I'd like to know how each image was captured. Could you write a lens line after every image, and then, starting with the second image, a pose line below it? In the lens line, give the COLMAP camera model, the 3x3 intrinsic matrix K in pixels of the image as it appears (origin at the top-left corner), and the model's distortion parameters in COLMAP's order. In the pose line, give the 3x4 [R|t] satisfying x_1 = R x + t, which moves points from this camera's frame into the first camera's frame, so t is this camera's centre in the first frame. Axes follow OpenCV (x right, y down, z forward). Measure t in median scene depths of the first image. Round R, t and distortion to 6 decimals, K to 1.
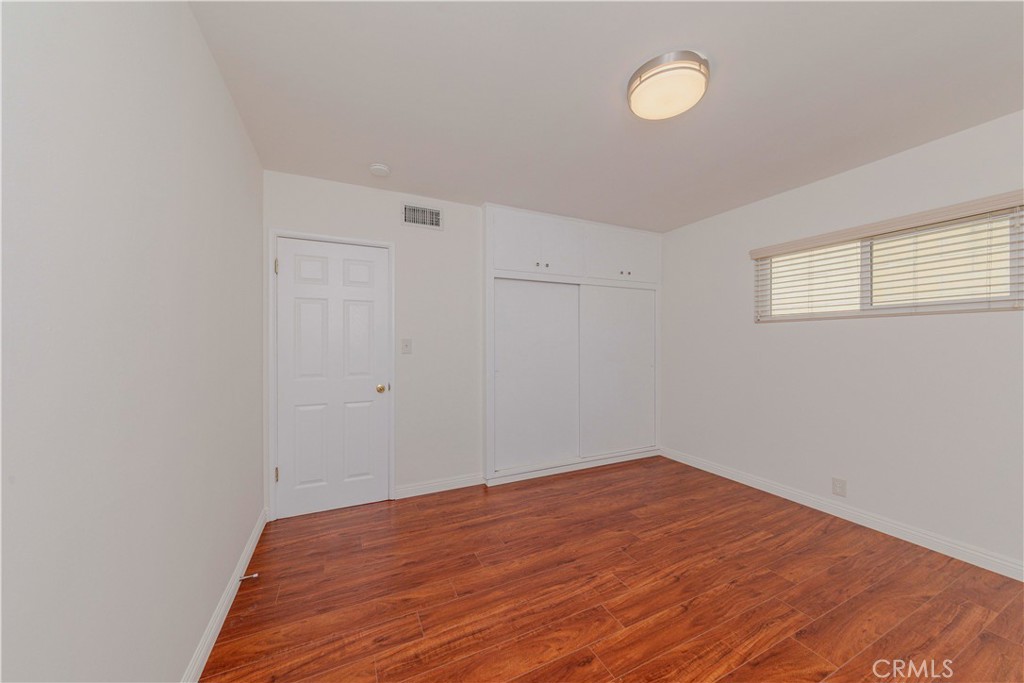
lens RADIAL K [[359.9, 0, 509.0], [0, 359.9, 337.9], [0, 0, 1]] dist [0.000383, 0.000139]
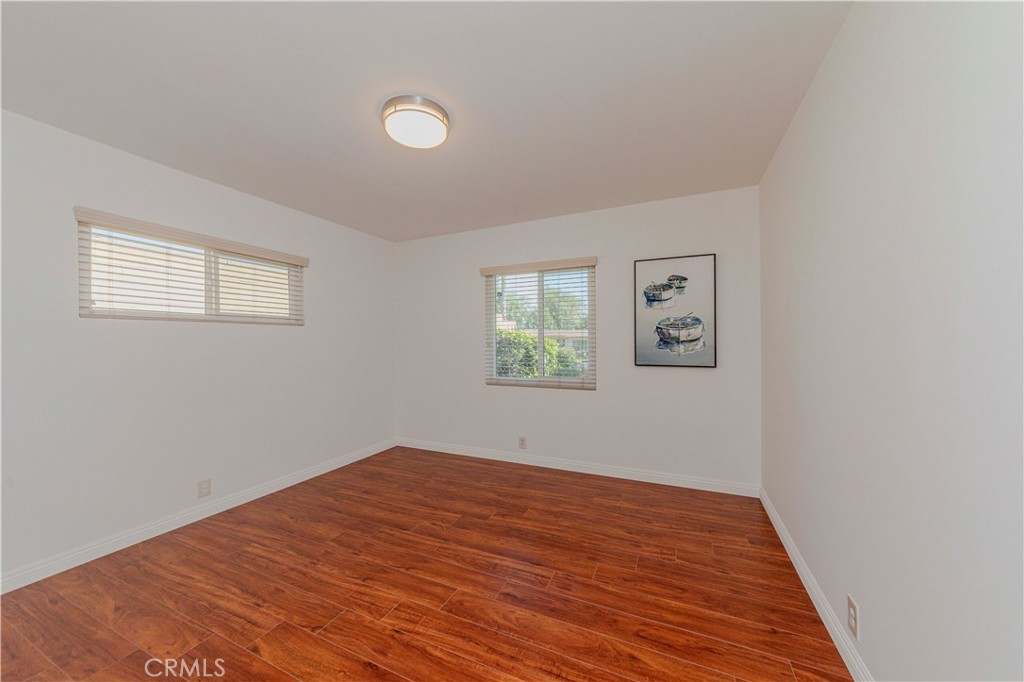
lens RADIAL K [[359.9, 0, 517.0], [0, 359.9, 338.2], [0, 0, 1]] dist [0.000383, 0.000139]
pose [[-0.650215, 0.016938, 0.759561, -0.557746], [-0.000436, 0.999743, -0.022667, 0.021463], [-0.759750, -0.015070, -0.650041, 1.301753]]
